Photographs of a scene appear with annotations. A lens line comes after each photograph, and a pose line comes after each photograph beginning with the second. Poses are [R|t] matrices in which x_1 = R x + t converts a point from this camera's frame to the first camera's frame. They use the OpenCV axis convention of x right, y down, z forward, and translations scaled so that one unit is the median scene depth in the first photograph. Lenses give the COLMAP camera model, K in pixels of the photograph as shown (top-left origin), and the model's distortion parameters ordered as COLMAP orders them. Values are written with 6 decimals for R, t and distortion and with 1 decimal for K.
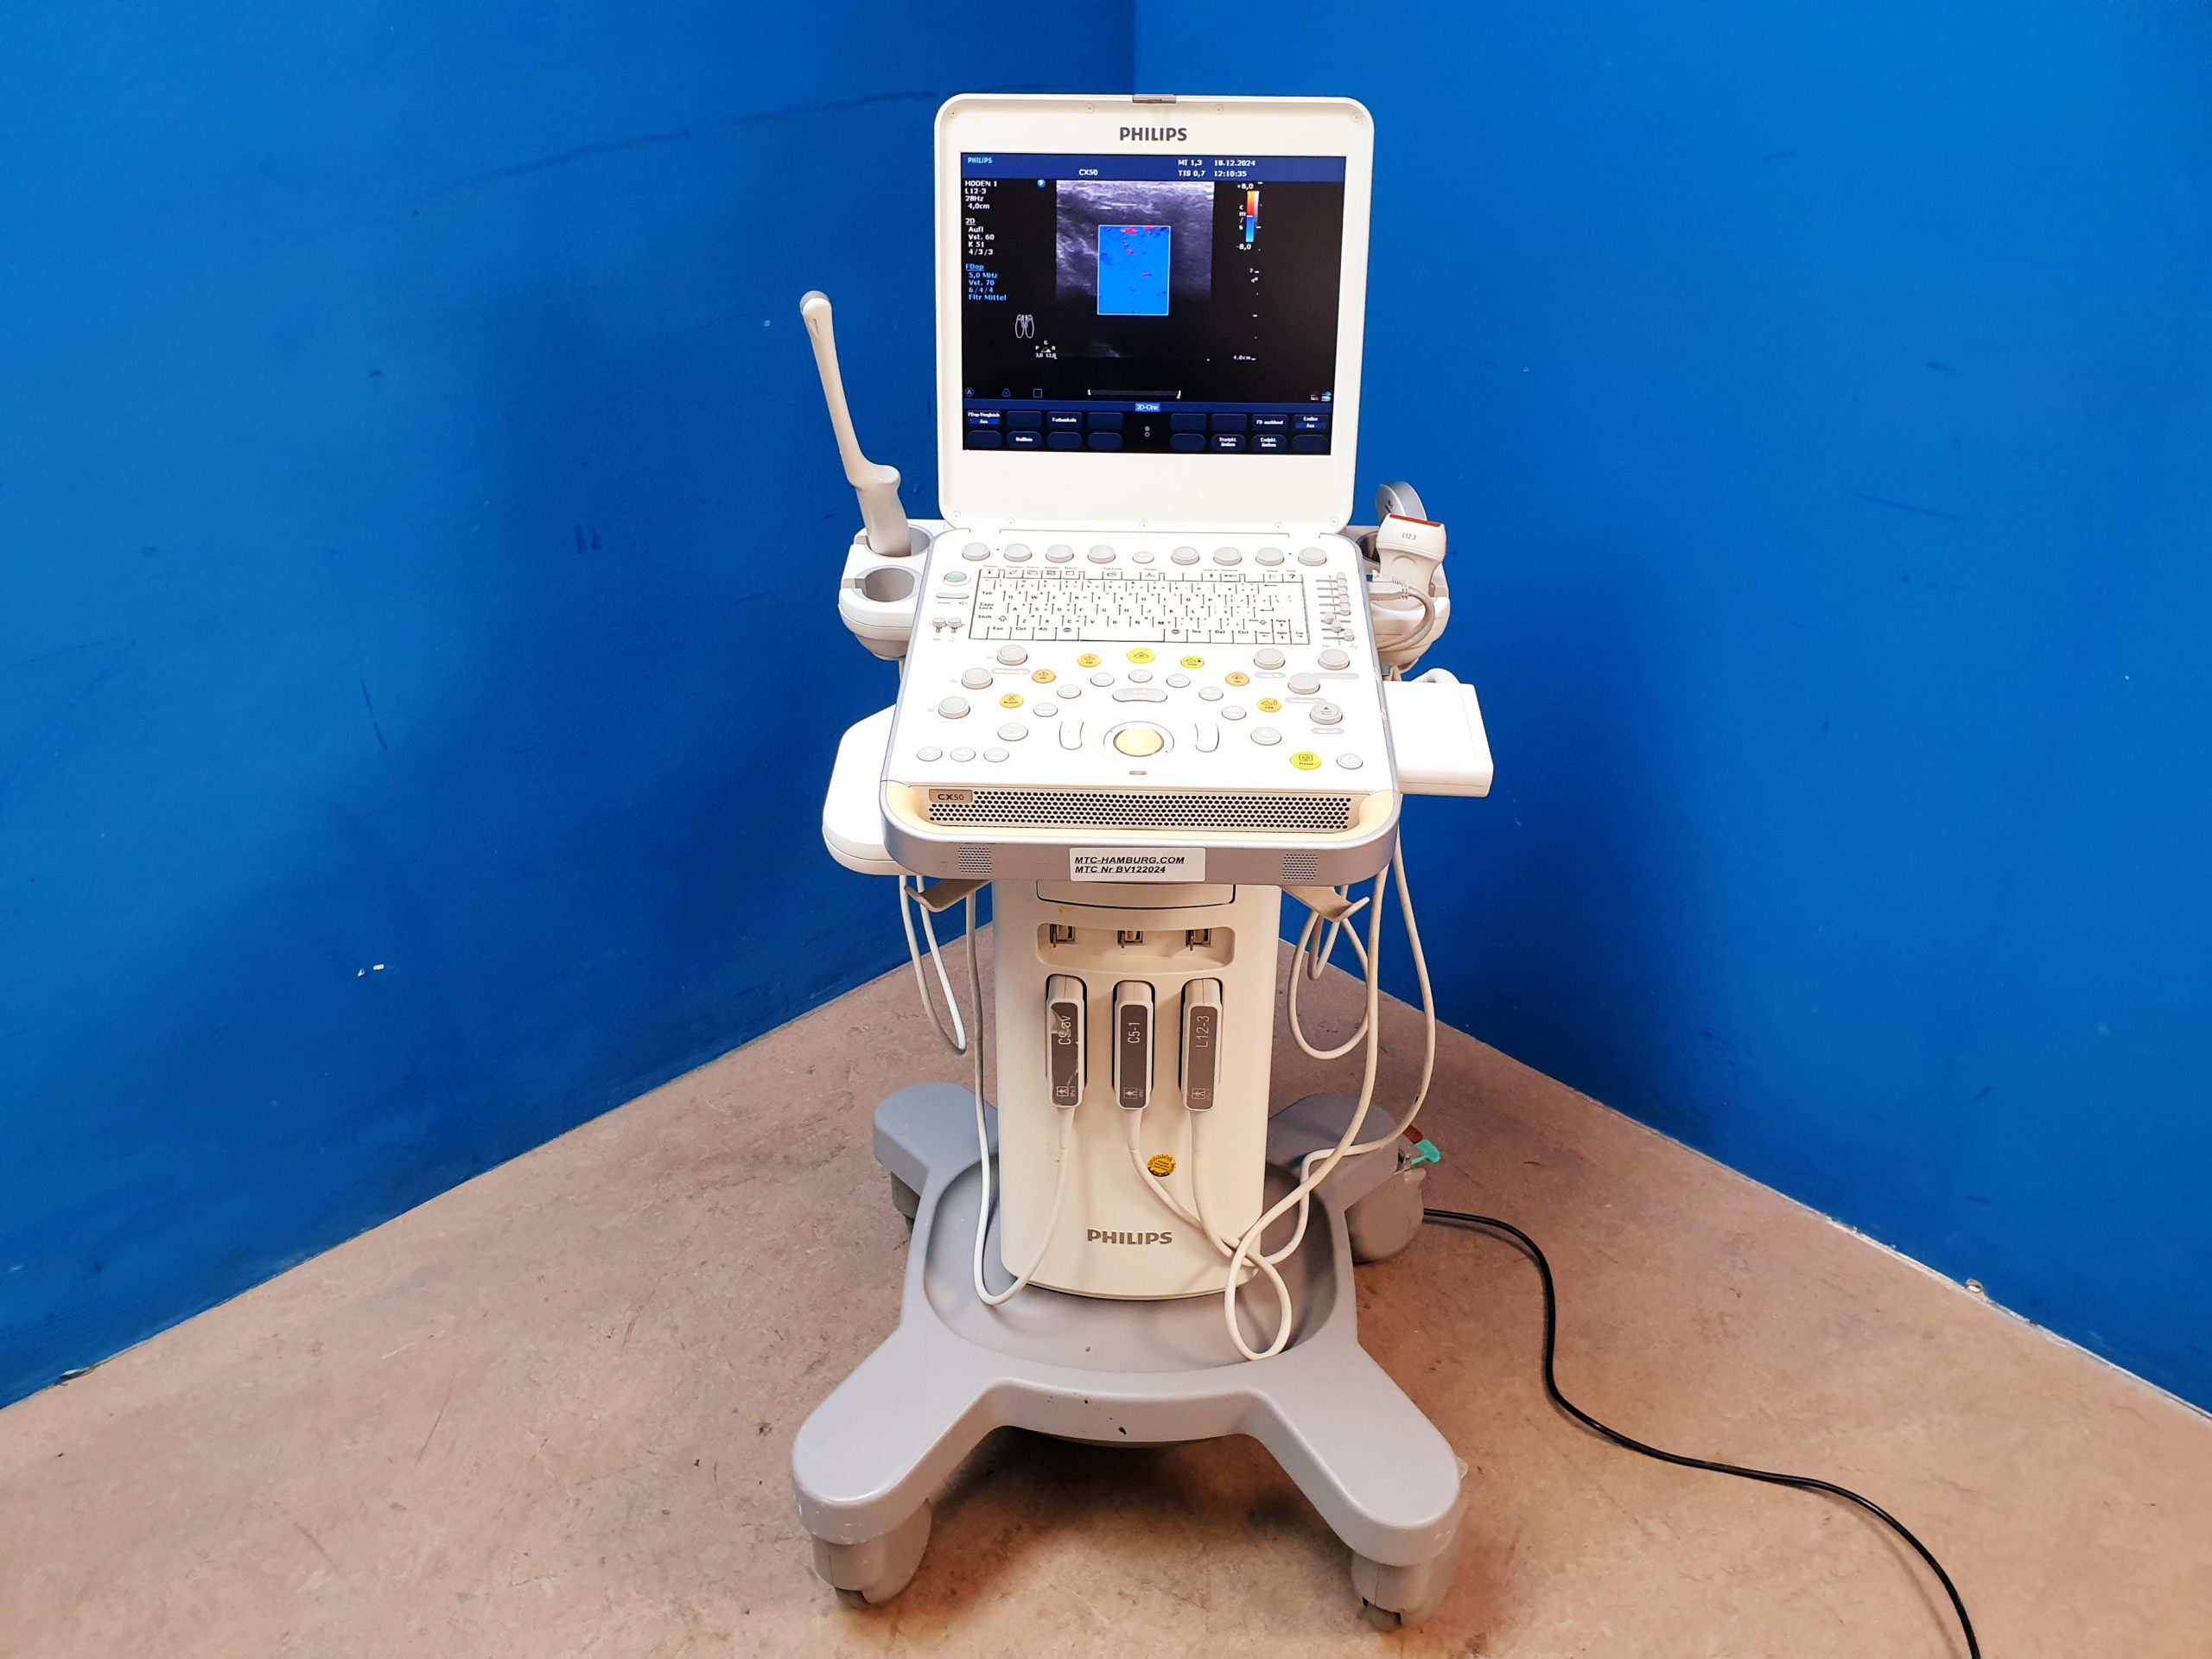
lens RADIAL K [[1778.4, 0, 1104.4], [0, 1778.4, 847.0], [0, 0, 1]] dist [0.035874, -0.054701]
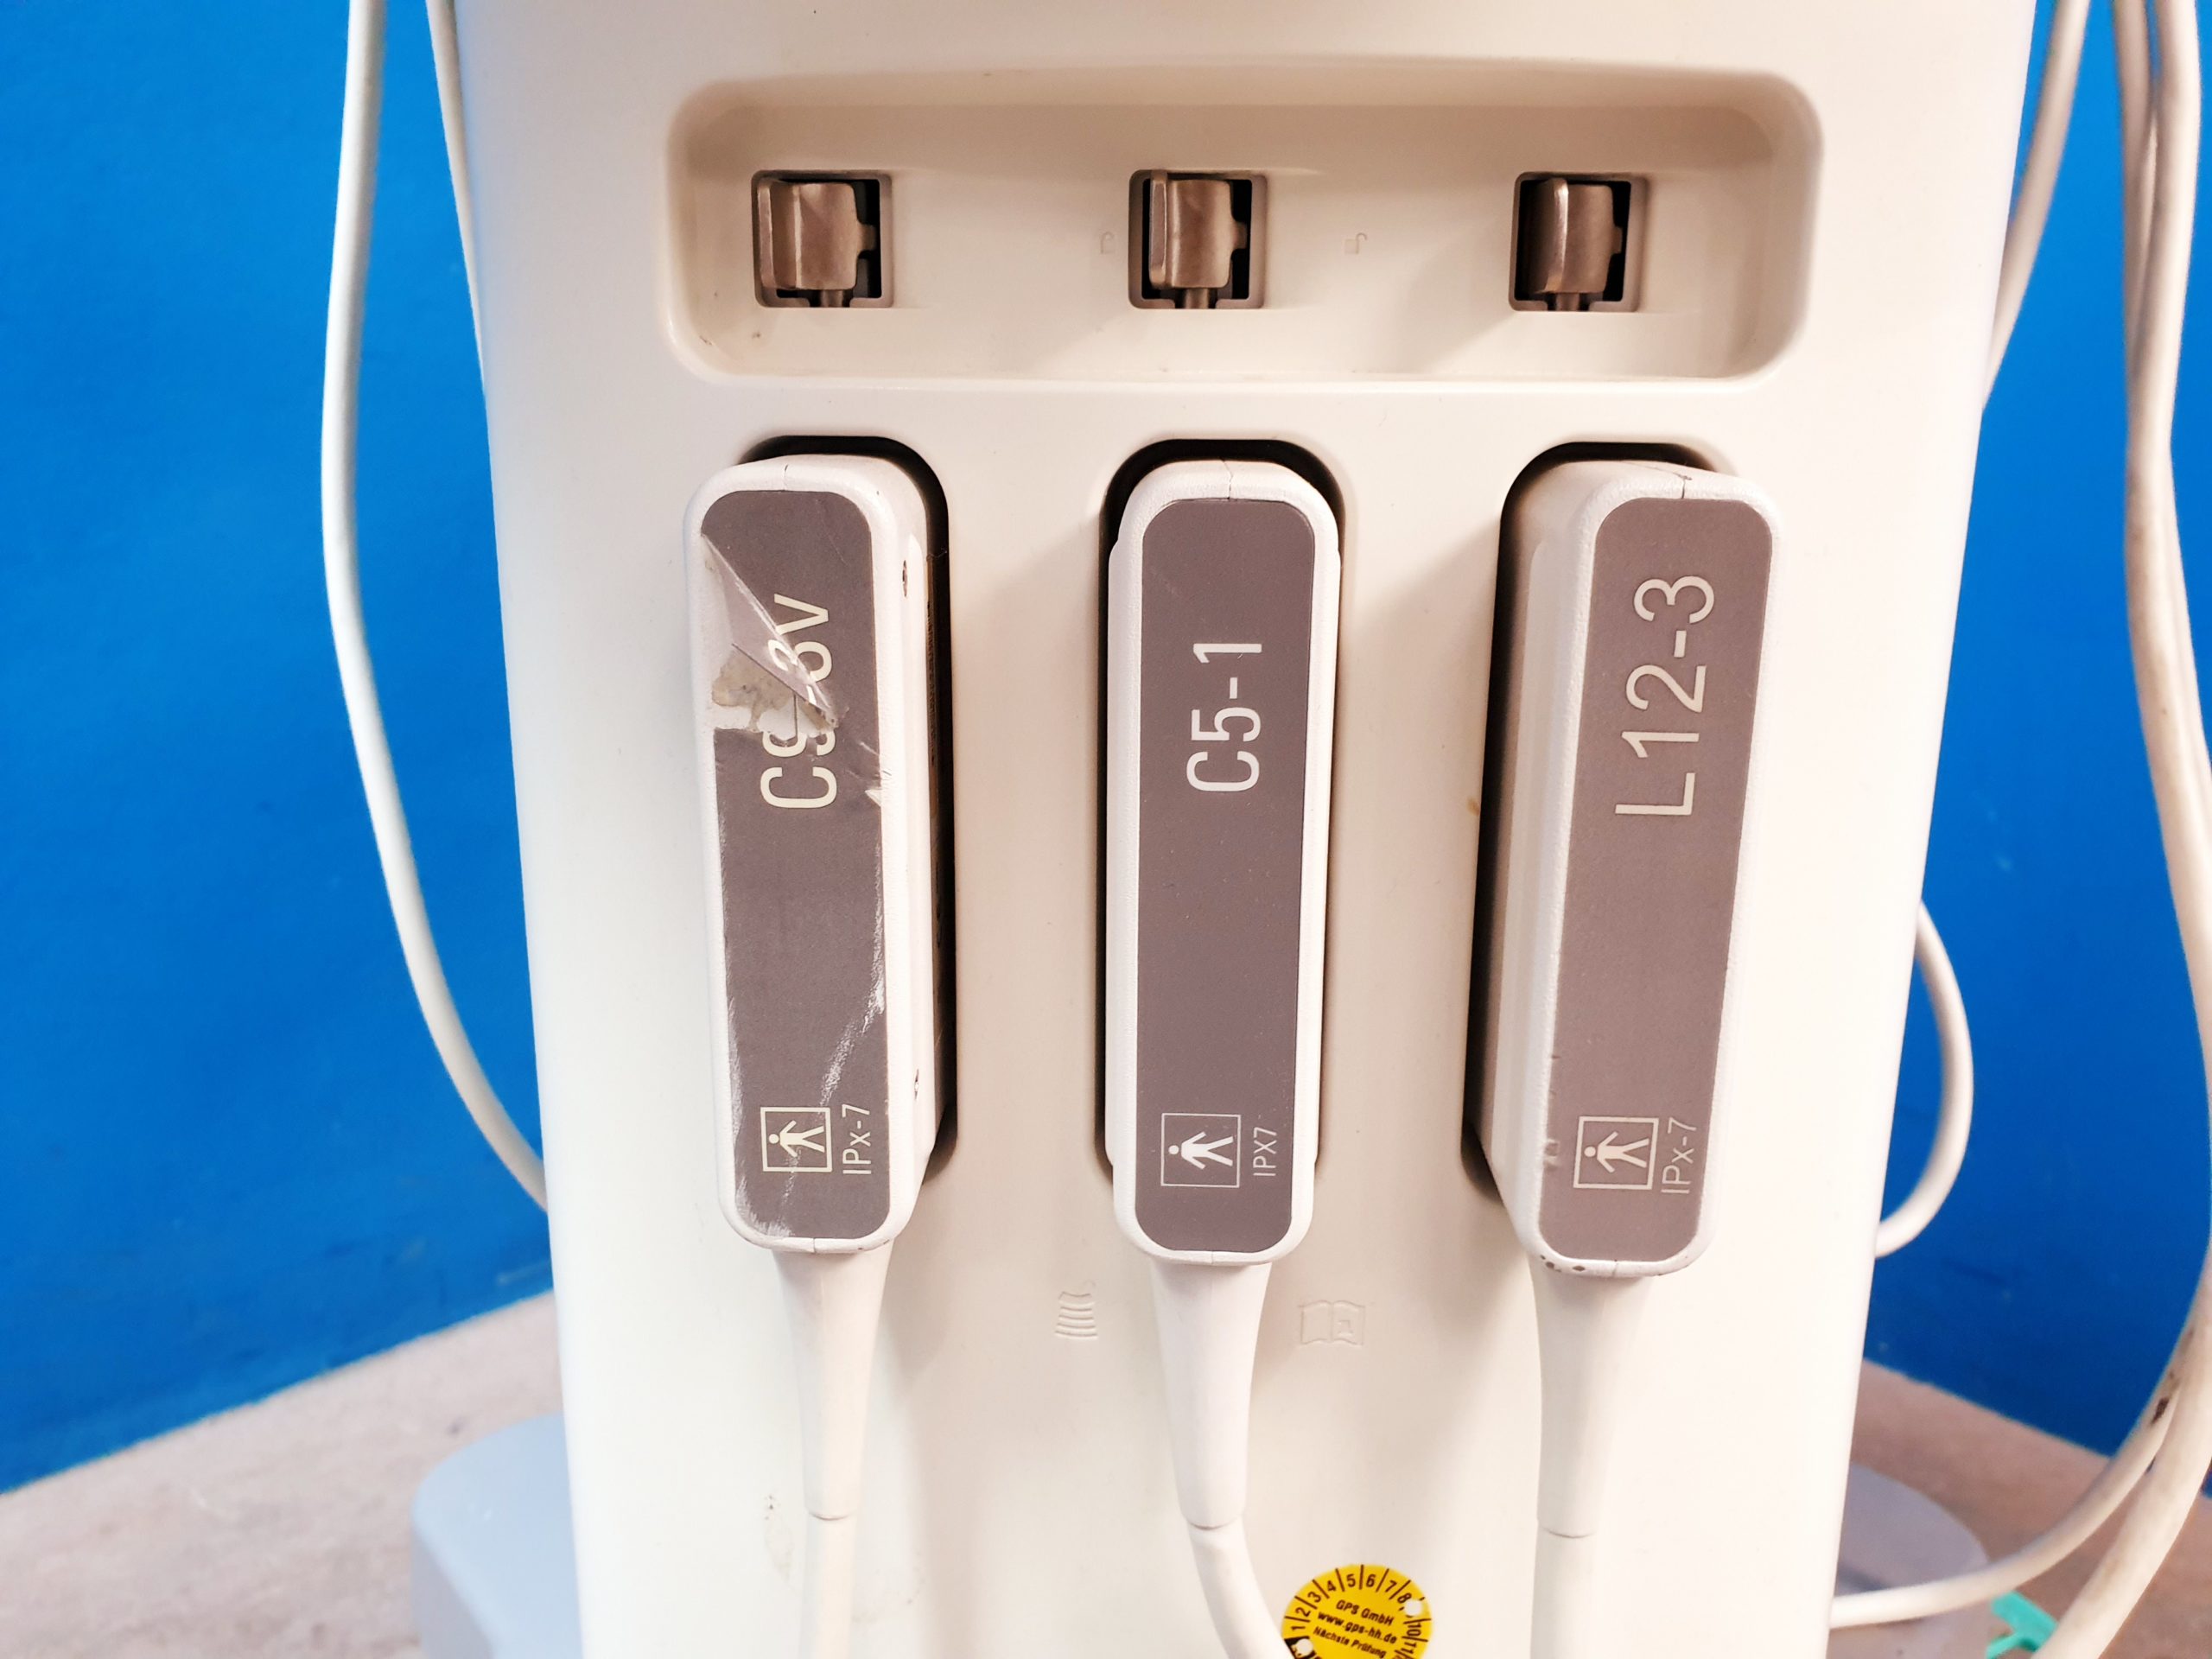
lens RADIAL K [[1778.4, 0, 1110.8], [0, 1778.4, 838.1], [0, 0, 1]] dist [0.035874, -0.054701]
pose [[0.999934, 0.005136, -0.010243, 0.007582], [-0.007598, 0.966340, -0.257158, 0.149229], [0.008577, 0.257219, 0.966315, 0.810420]]
